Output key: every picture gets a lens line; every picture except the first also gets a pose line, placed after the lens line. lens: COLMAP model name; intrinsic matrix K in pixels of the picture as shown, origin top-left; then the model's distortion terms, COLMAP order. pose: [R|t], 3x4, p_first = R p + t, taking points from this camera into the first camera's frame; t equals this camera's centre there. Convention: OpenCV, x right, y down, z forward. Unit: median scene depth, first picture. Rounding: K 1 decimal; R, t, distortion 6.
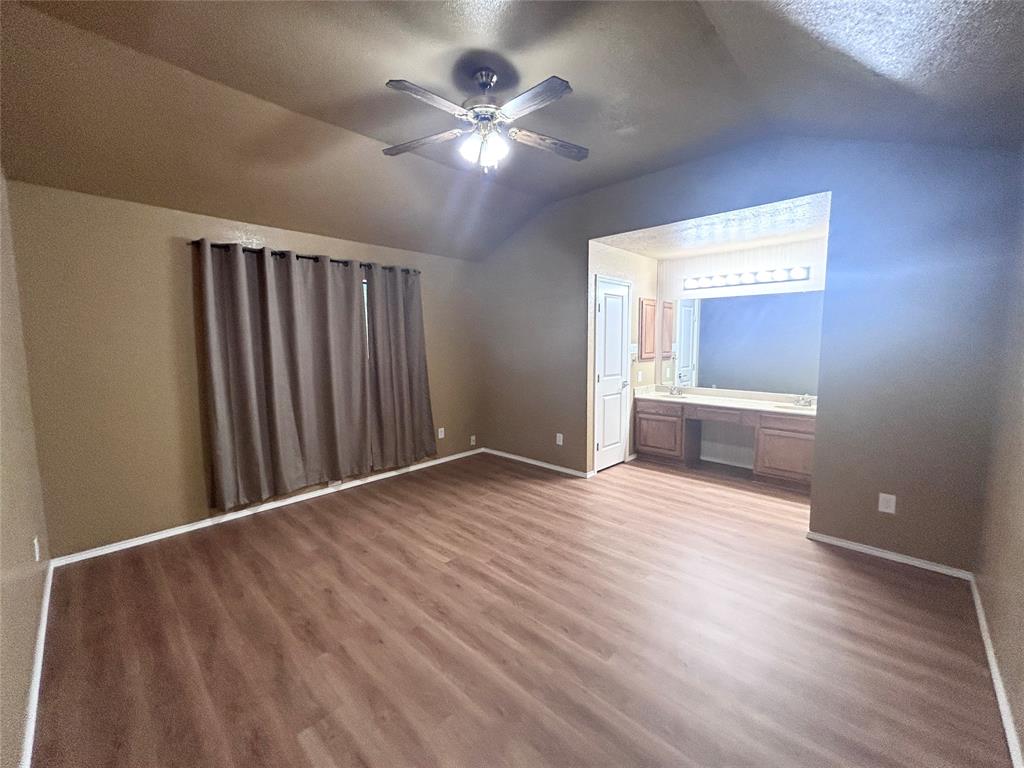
lens RADIAL K [[414.9, 0, 510.7], [0, 414.9, 381.4], [0, 0, 1]] dist [0.000966, 0.000872]
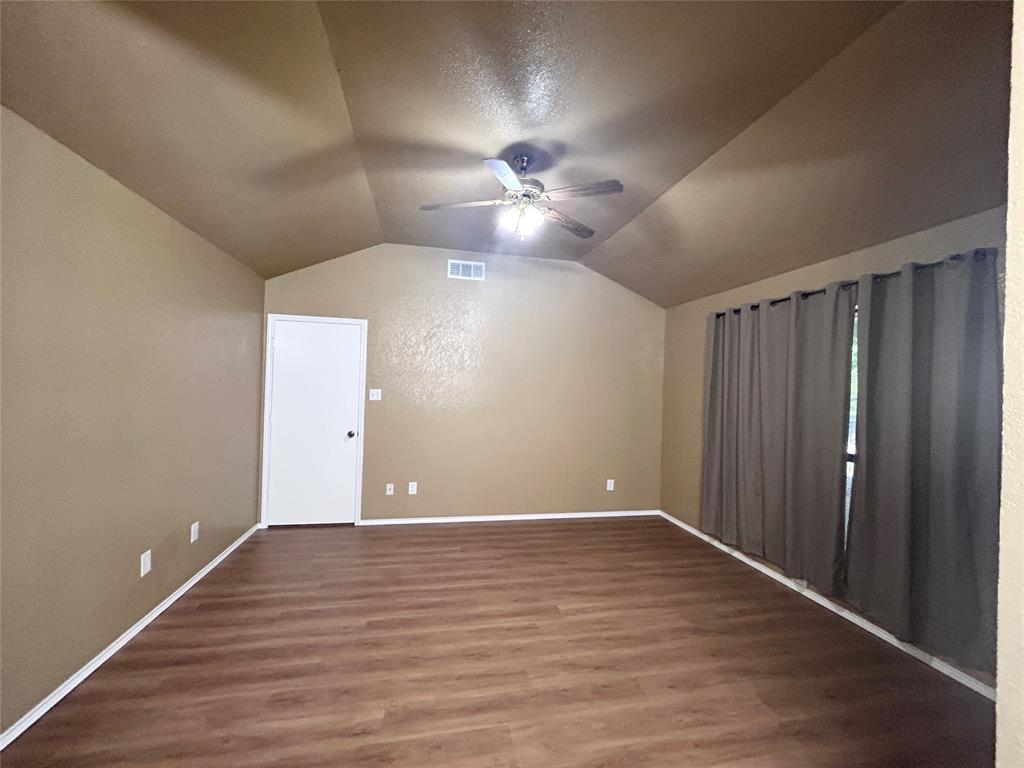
lens RADIAL K [[414.9, 0, 510.7], [0, 414.9, 381.4], [0, 0, 1]] dist [0.000966, 0.000872]
pose [[-0.564656, -0.018411, -0.825121, 0.779308], [-0.111074, 0.992351, 0.053869, -0.154164], [0.817818, 0.122067, -0.562382, 1.454105]]
